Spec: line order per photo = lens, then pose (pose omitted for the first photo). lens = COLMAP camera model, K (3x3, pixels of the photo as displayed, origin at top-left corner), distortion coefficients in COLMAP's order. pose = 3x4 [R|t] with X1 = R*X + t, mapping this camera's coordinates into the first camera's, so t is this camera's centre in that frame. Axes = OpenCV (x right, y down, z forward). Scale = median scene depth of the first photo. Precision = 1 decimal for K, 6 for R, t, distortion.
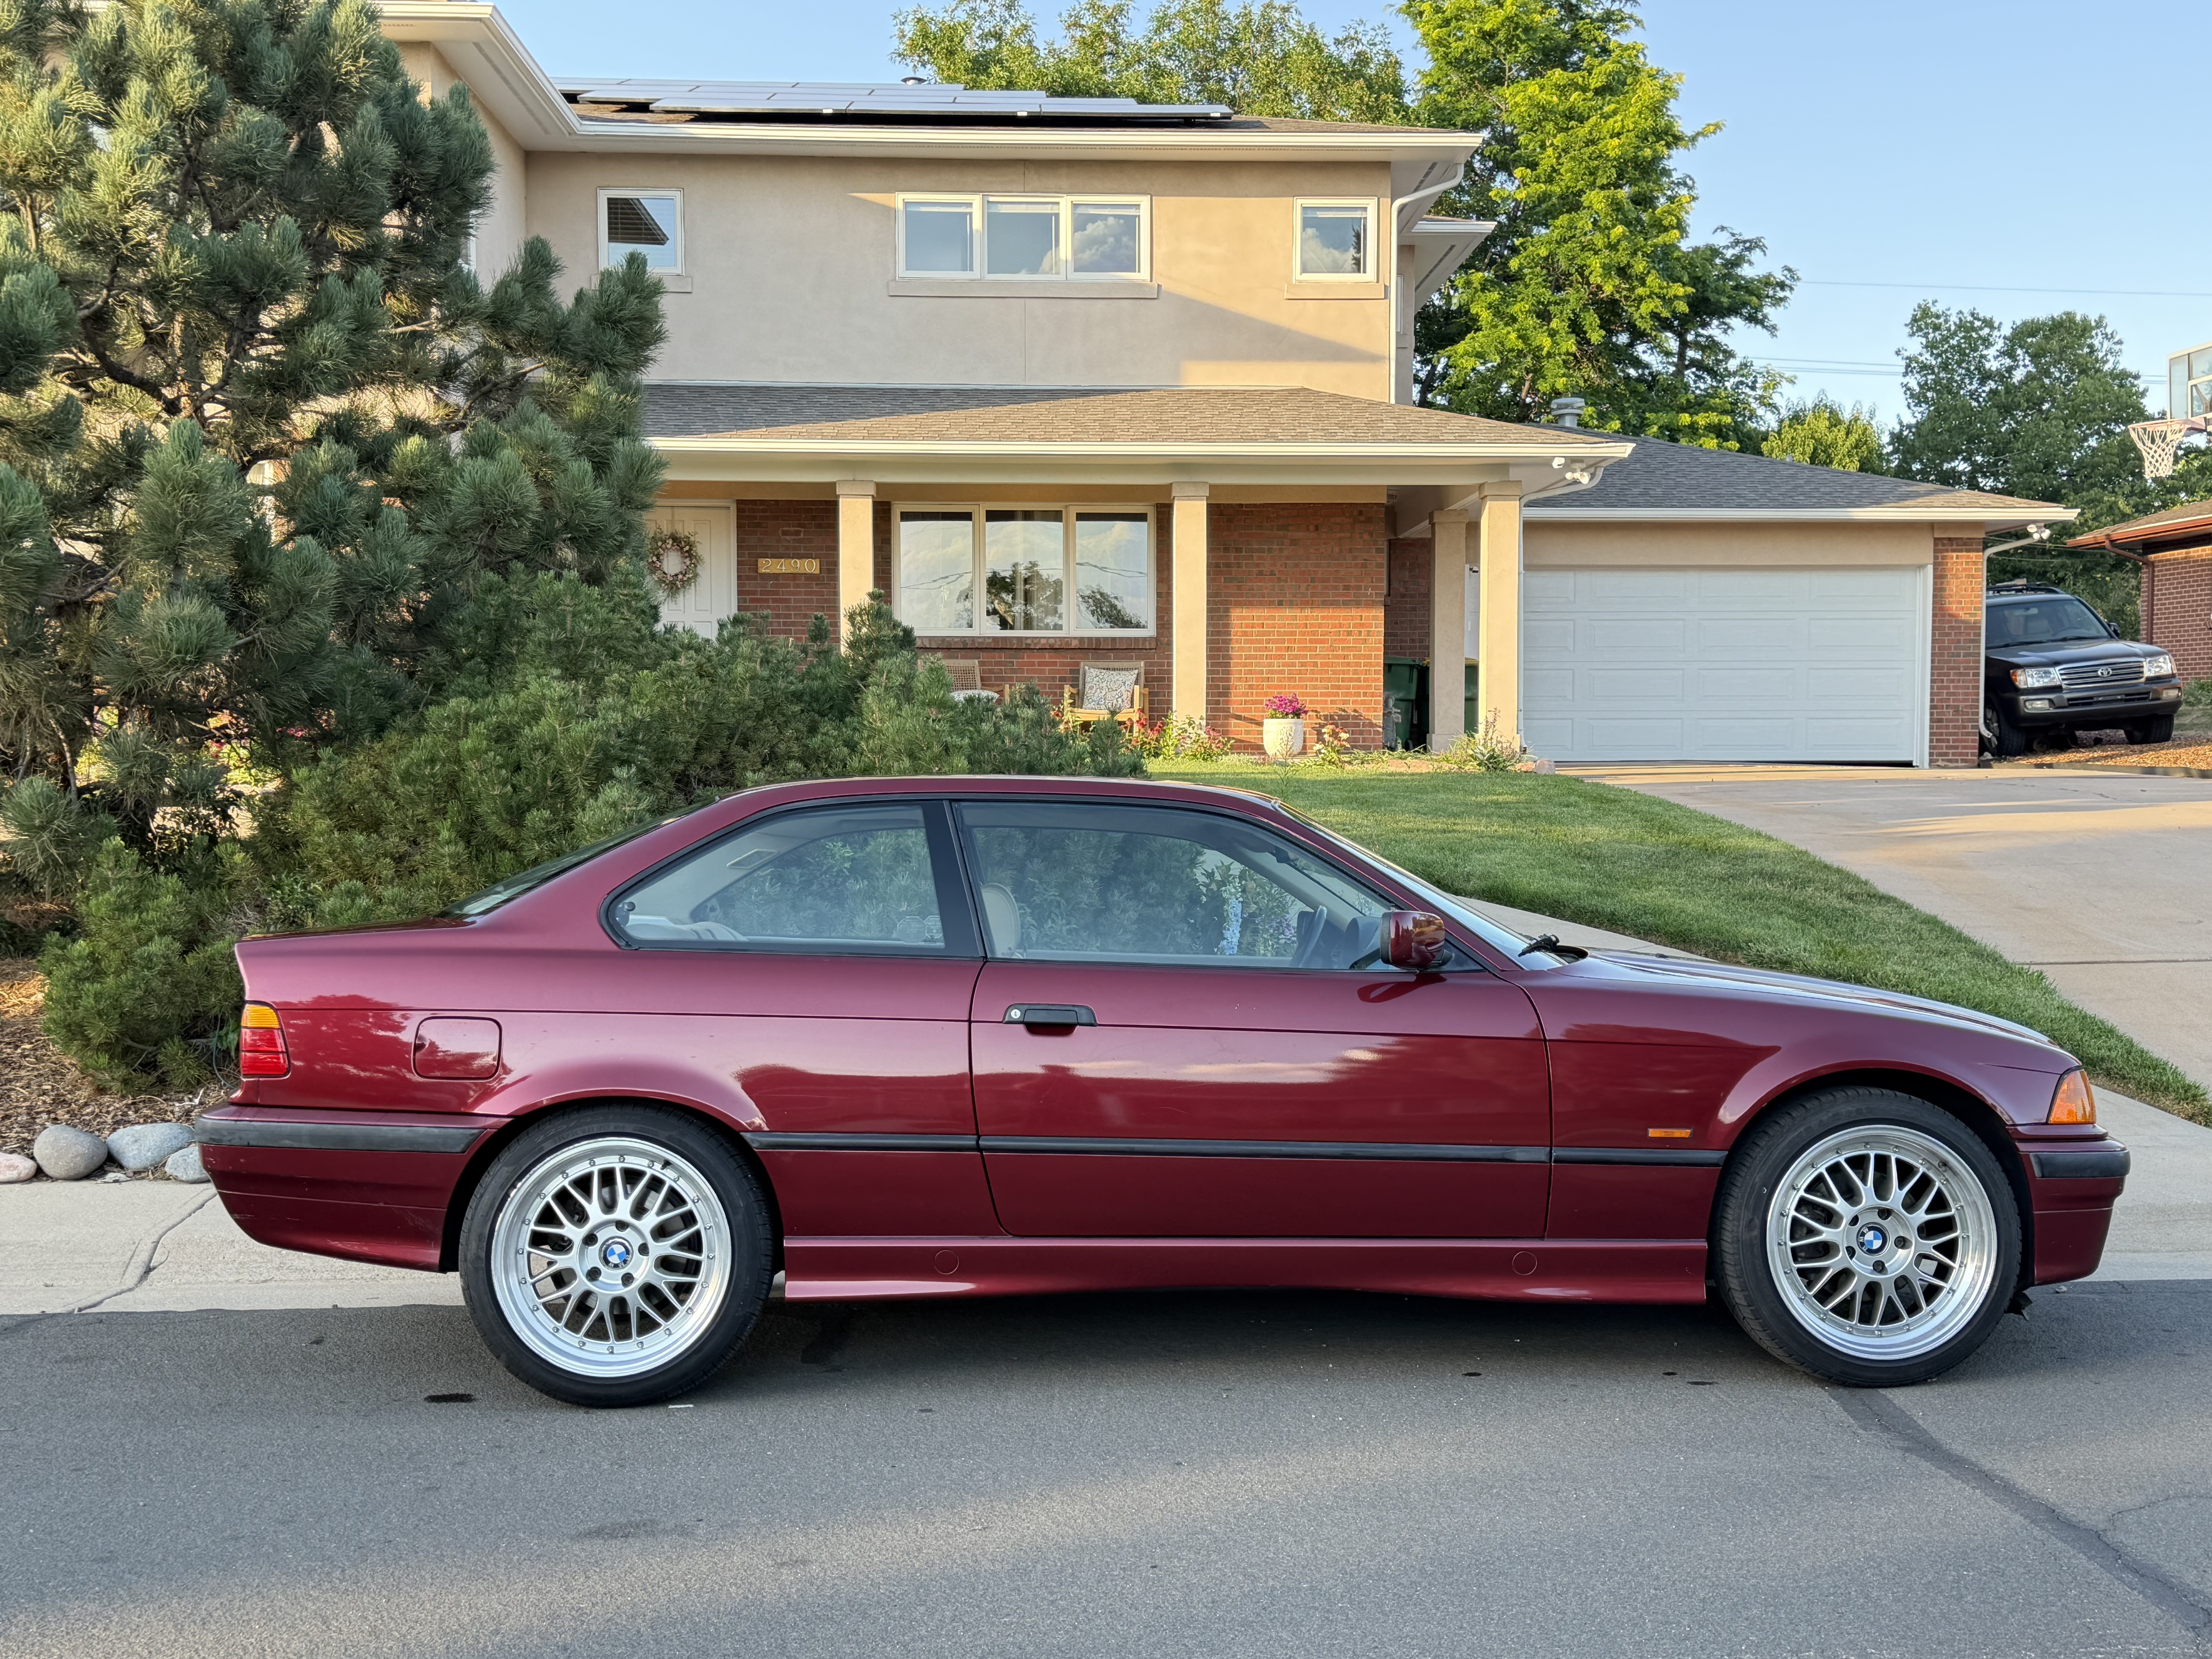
lens RADIAL K [[2383.7, 0, 1106.0], [0, 2383.7, 829.5], [0, 0, 1]] dist [0.002336, -0.004035]
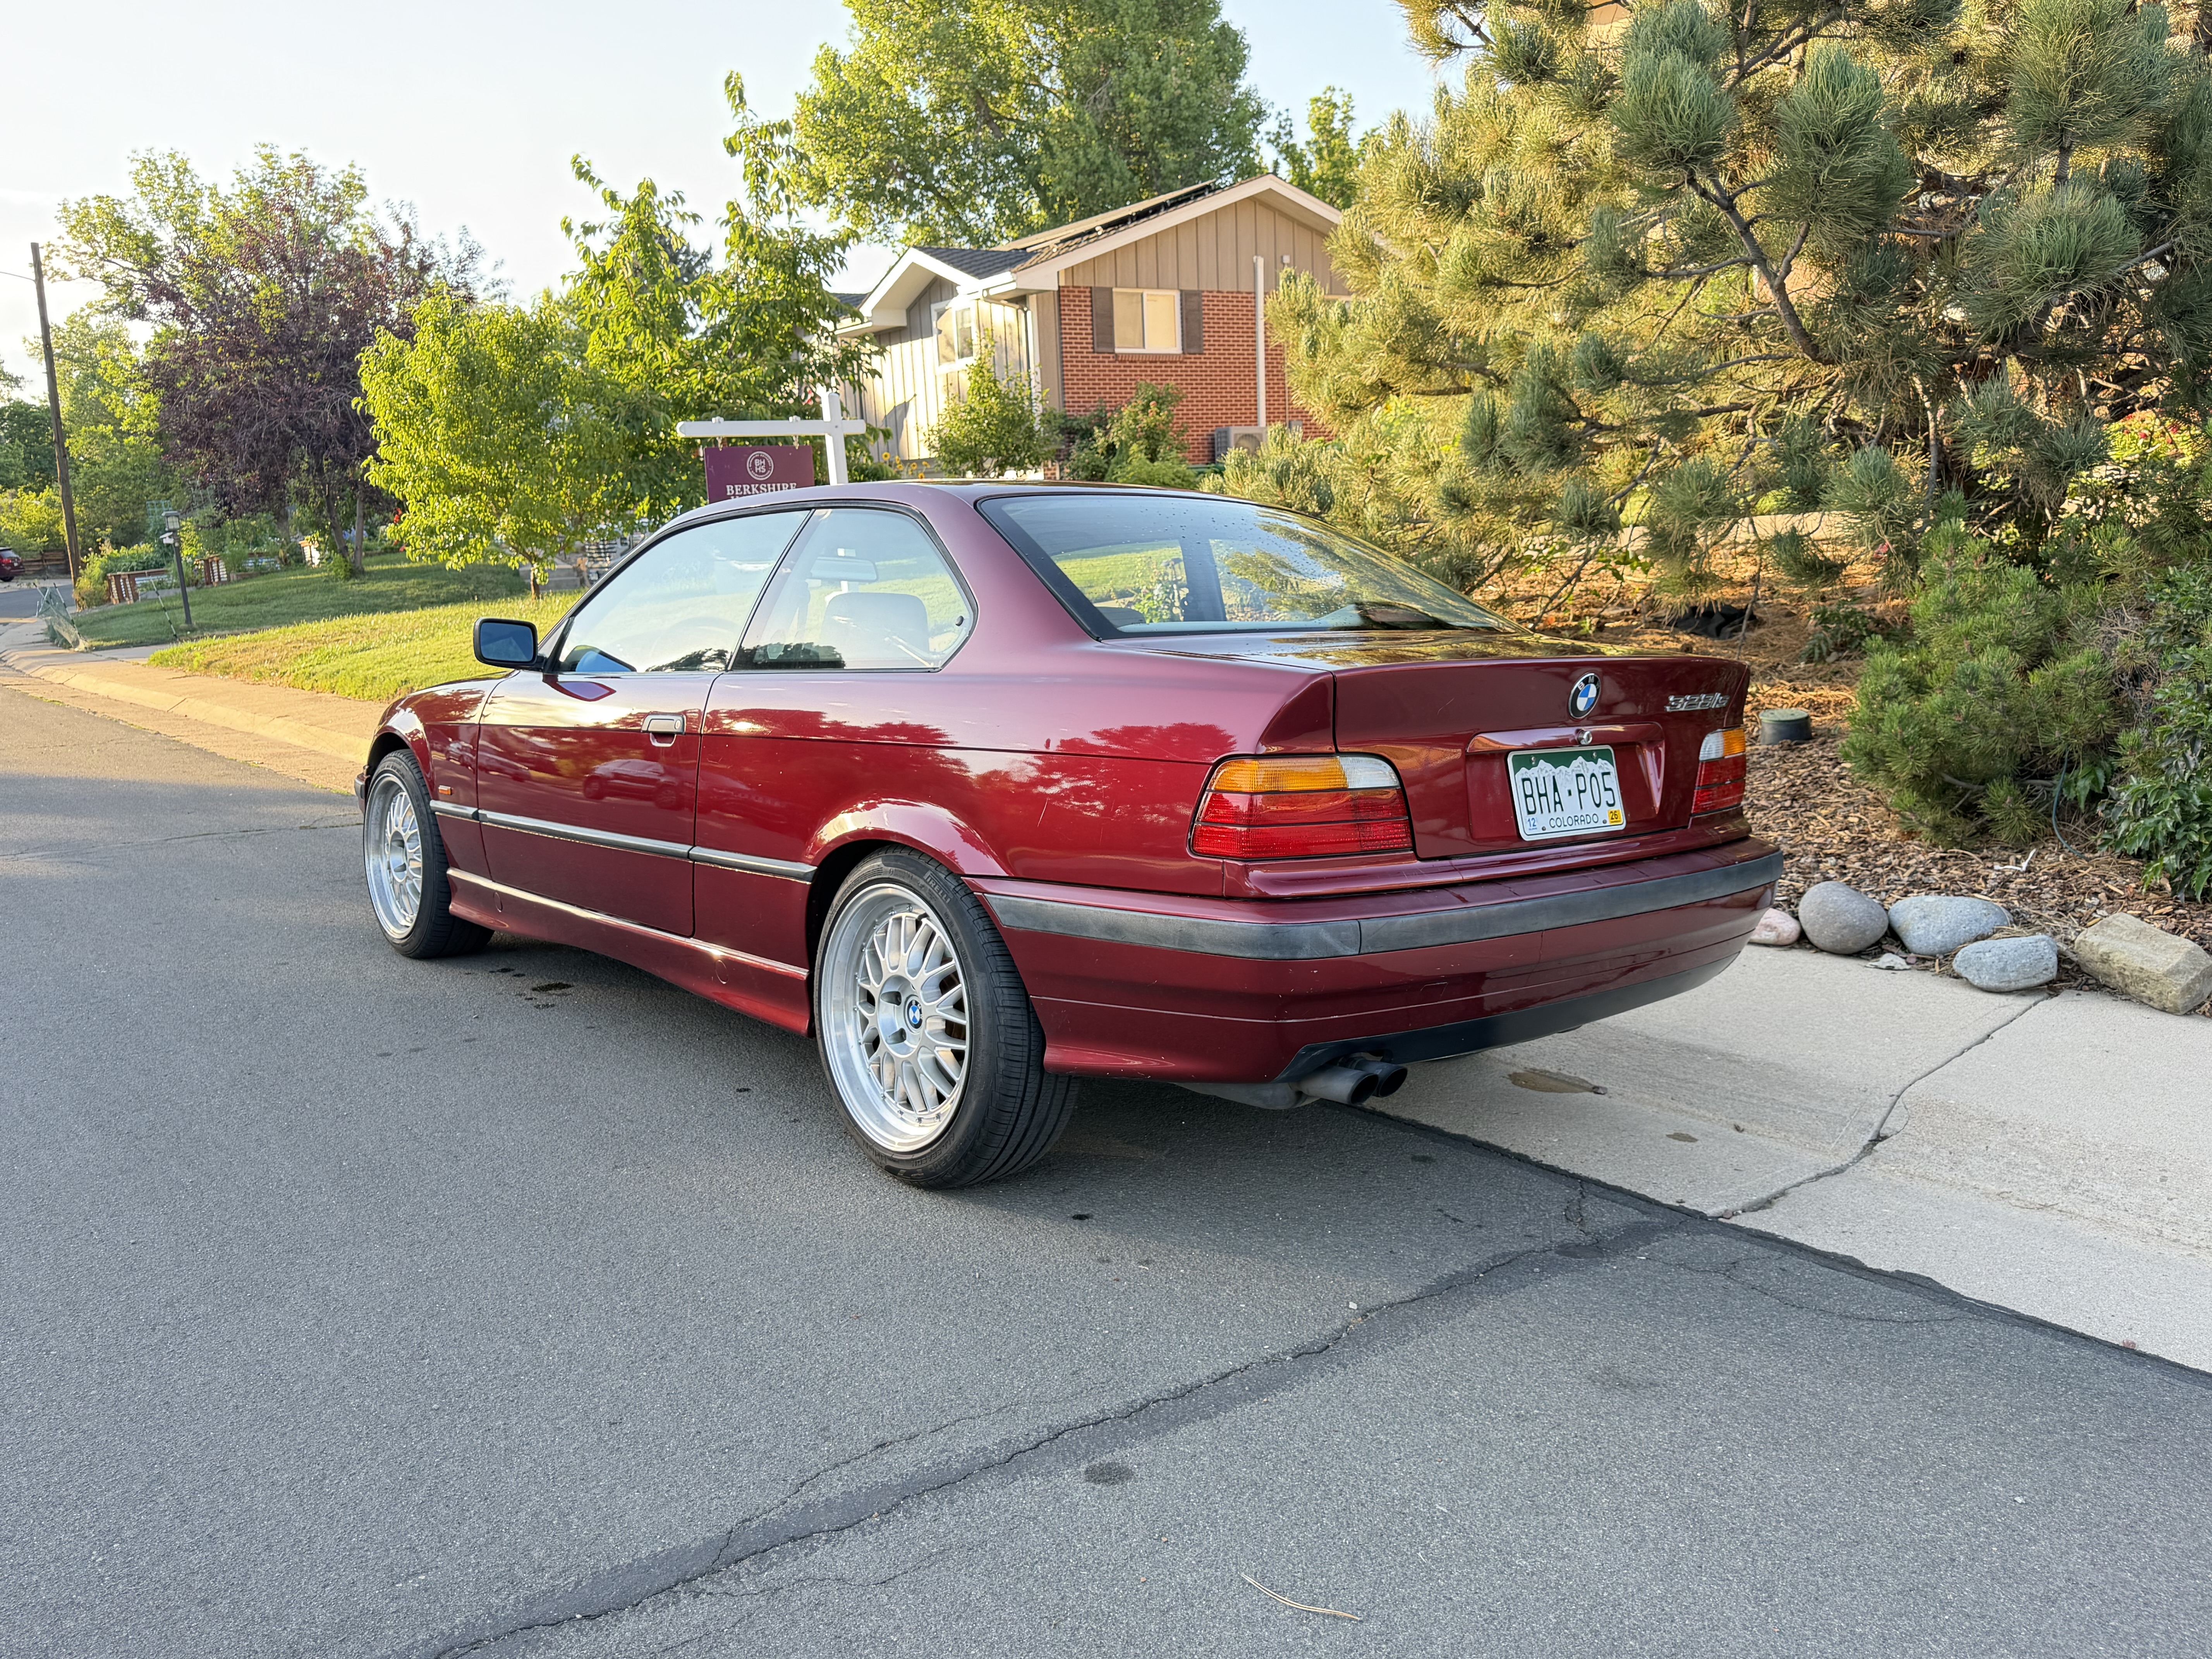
lens RADIAL K [[1766.1, 0, 1106.0], [0, 1766.1, 829.5], [0, 0, 1]] dist [0.003487, 0.005738]
pose [[0.614841, 0.116726, -0.779965, -0.119968], [0.012292, 0.987448, 0.157466, 0.009522], [0.788556, -0.106404, 0.605688, 0.420215]]
